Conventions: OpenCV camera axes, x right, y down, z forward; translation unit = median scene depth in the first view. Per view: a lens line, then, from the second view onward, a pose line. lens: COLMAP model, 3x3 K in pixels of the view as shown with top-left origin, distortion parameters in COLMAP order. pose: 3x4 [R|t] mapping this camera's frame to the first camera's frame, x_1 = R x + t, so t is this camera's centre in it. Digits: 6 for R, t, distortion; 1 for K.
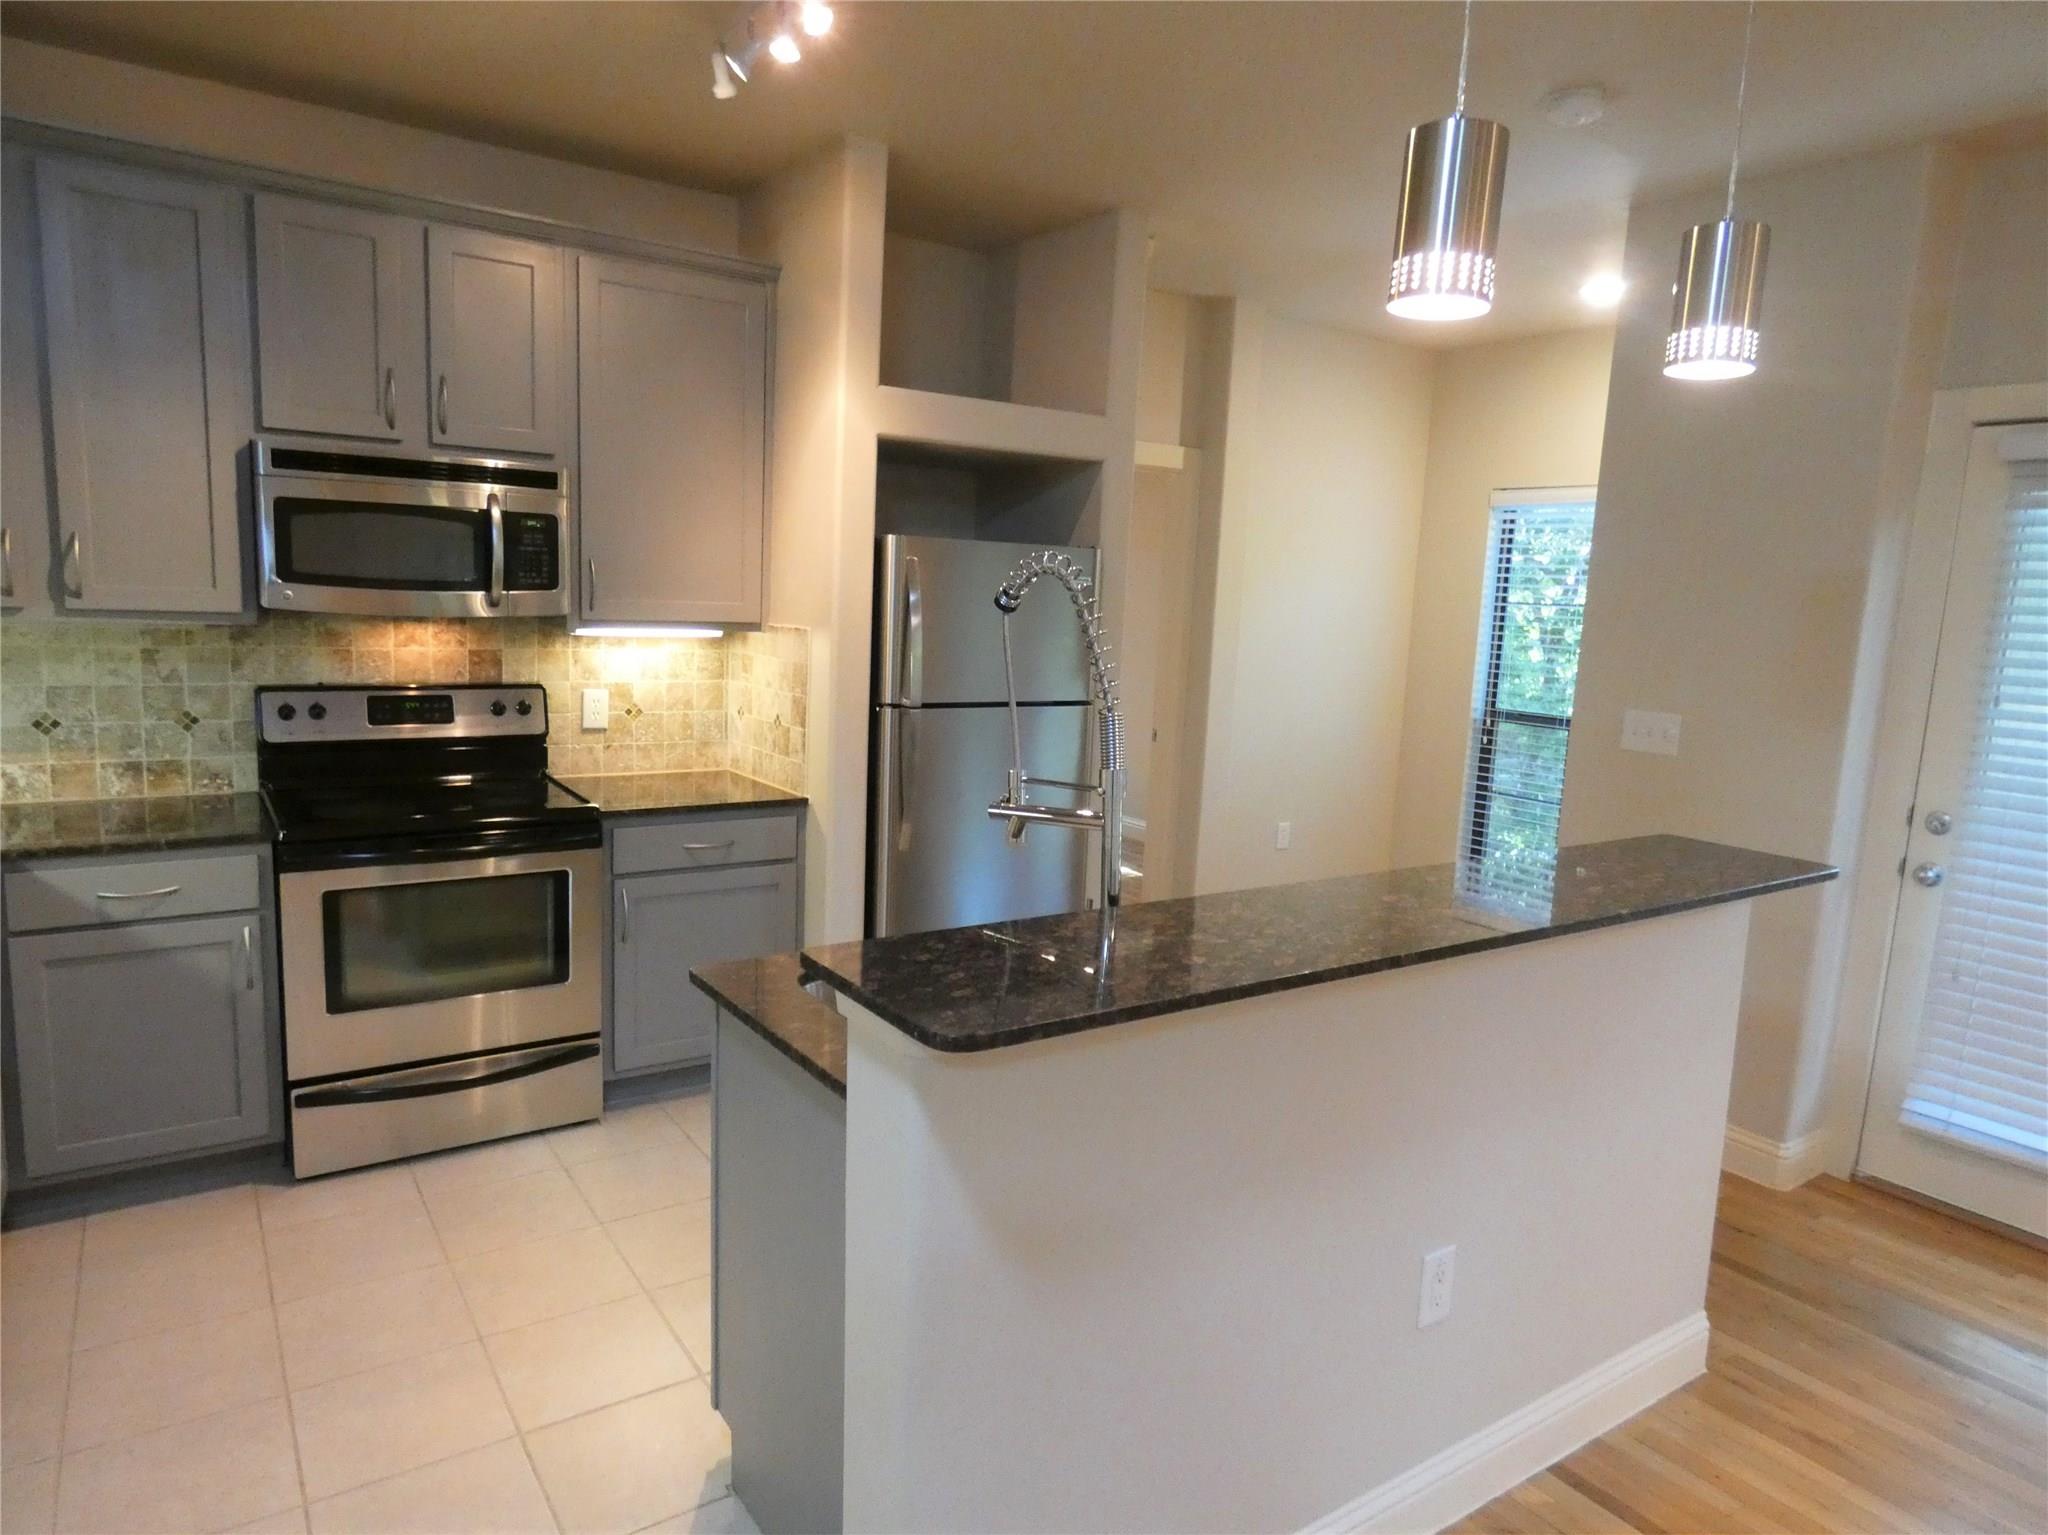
lens RADIAL K [[1217.7, 0, 1027.3], [0, 1217.7, 766.6], [0, 0, 1]] dist [-0.023294, 0.008881]
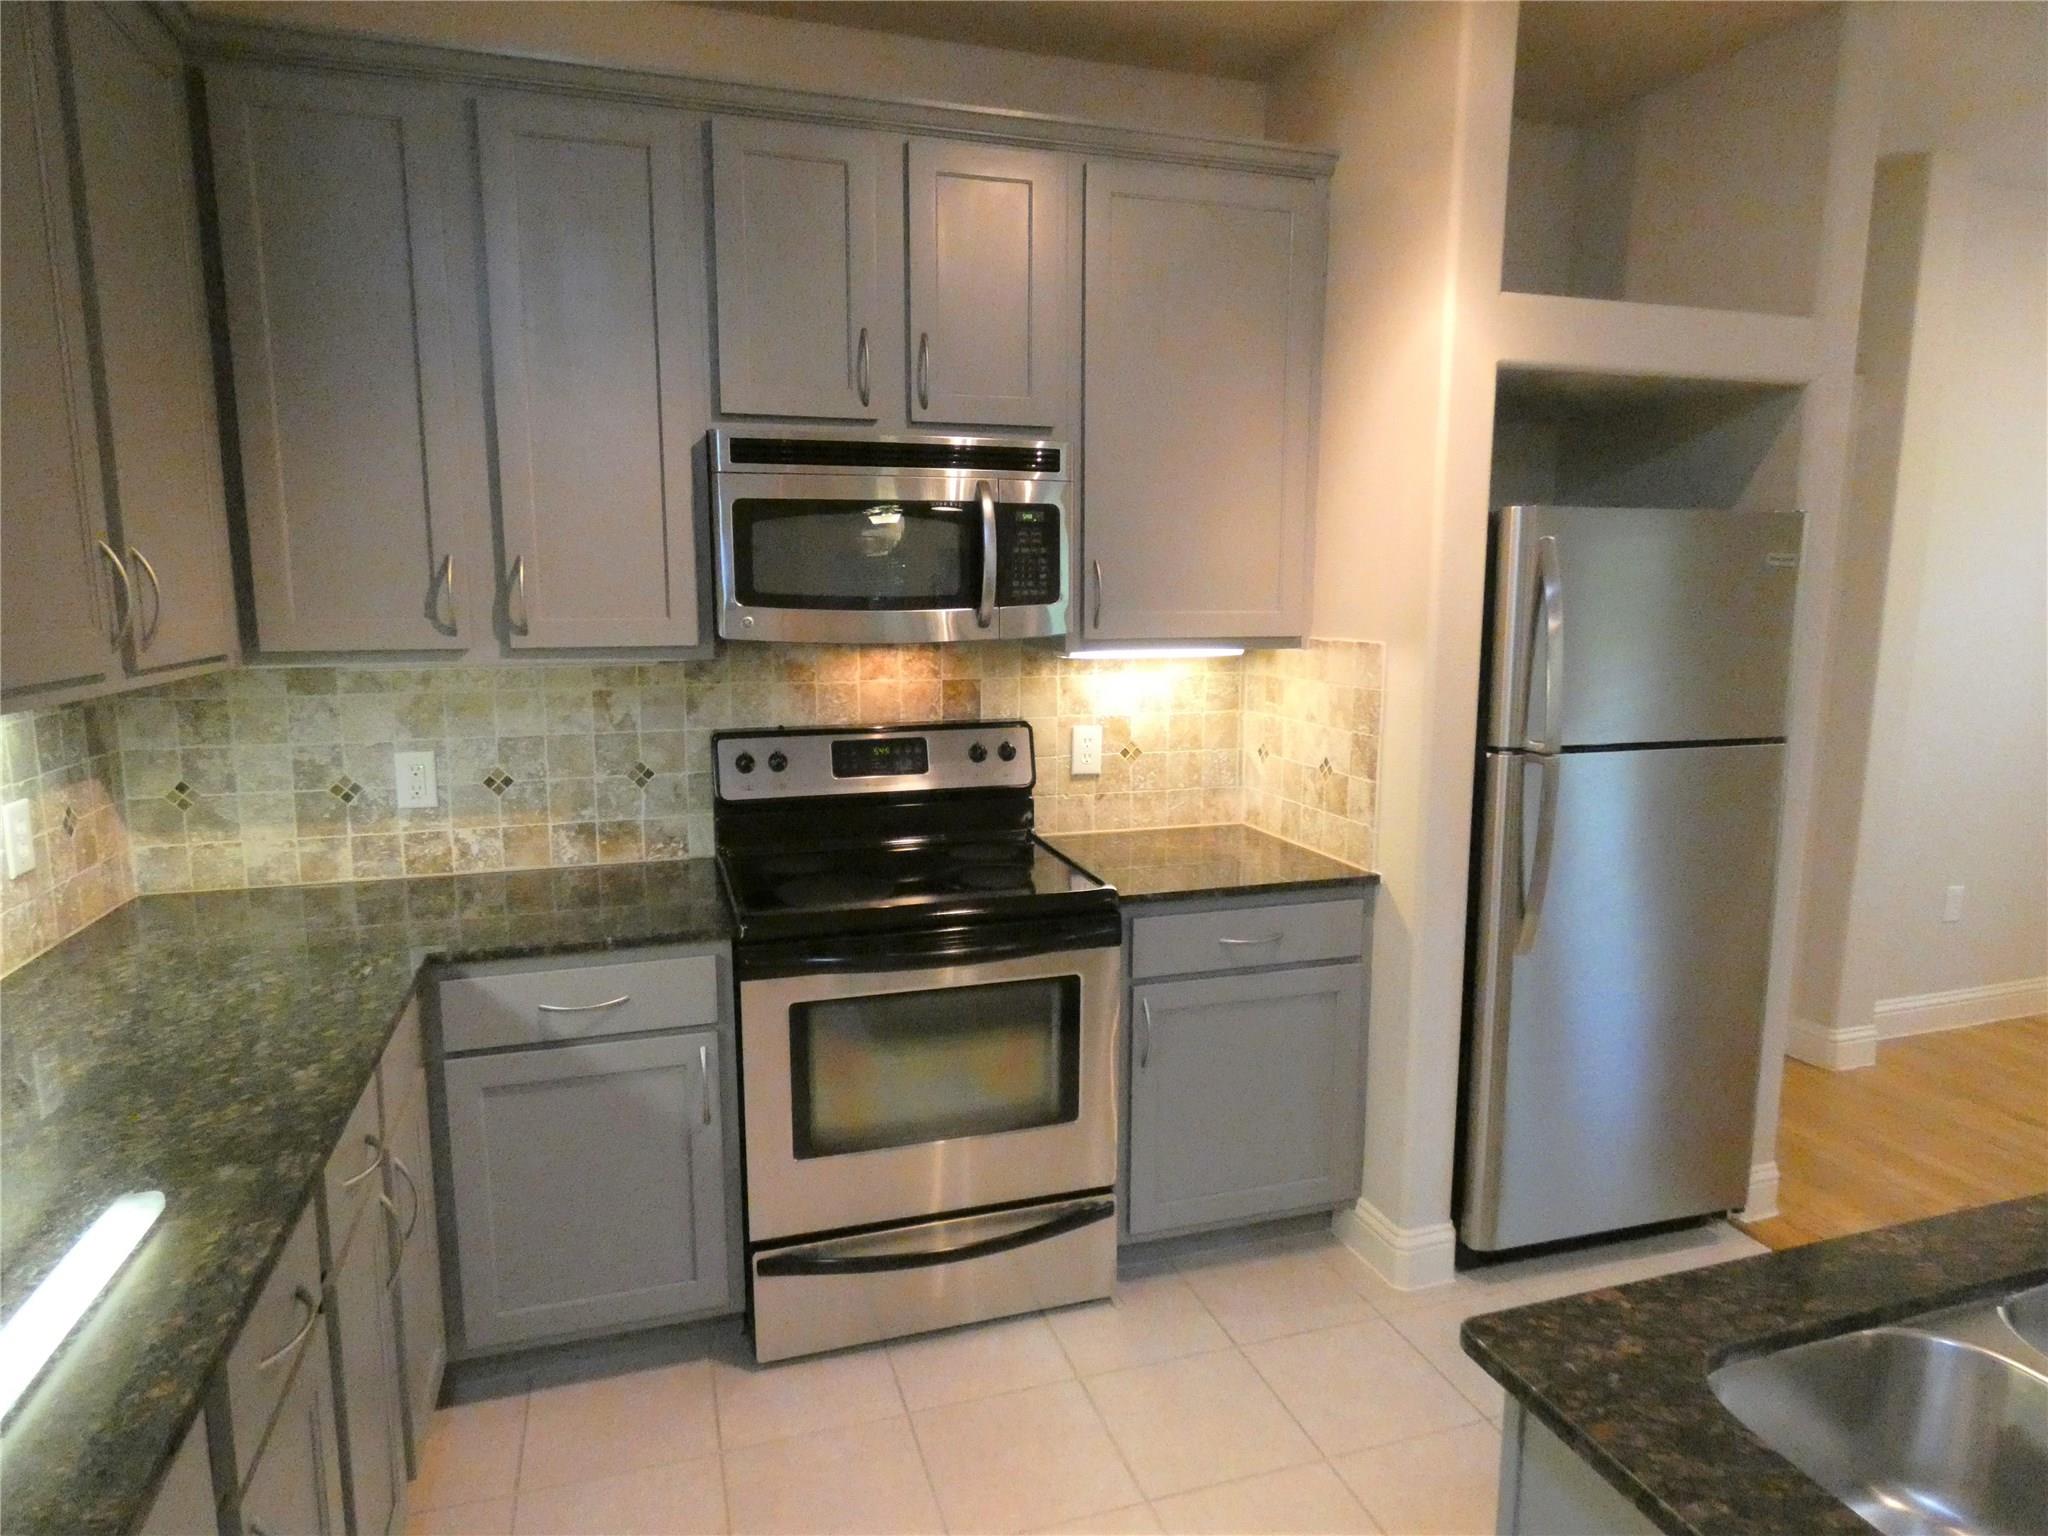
lens RADIAL K [[1217.7, 0, 1027.3], [0, 1217.7, 767.1], [0, 0, 1]] dist [-0.023294, 0.008881]
pose [[0.952491, 0.000612, -0.304567, -0.174611], [-0.001148, 0.999998, -0.001580, -0.041042], [0.304565, 0.001854, 0.952490, 0.264591]]
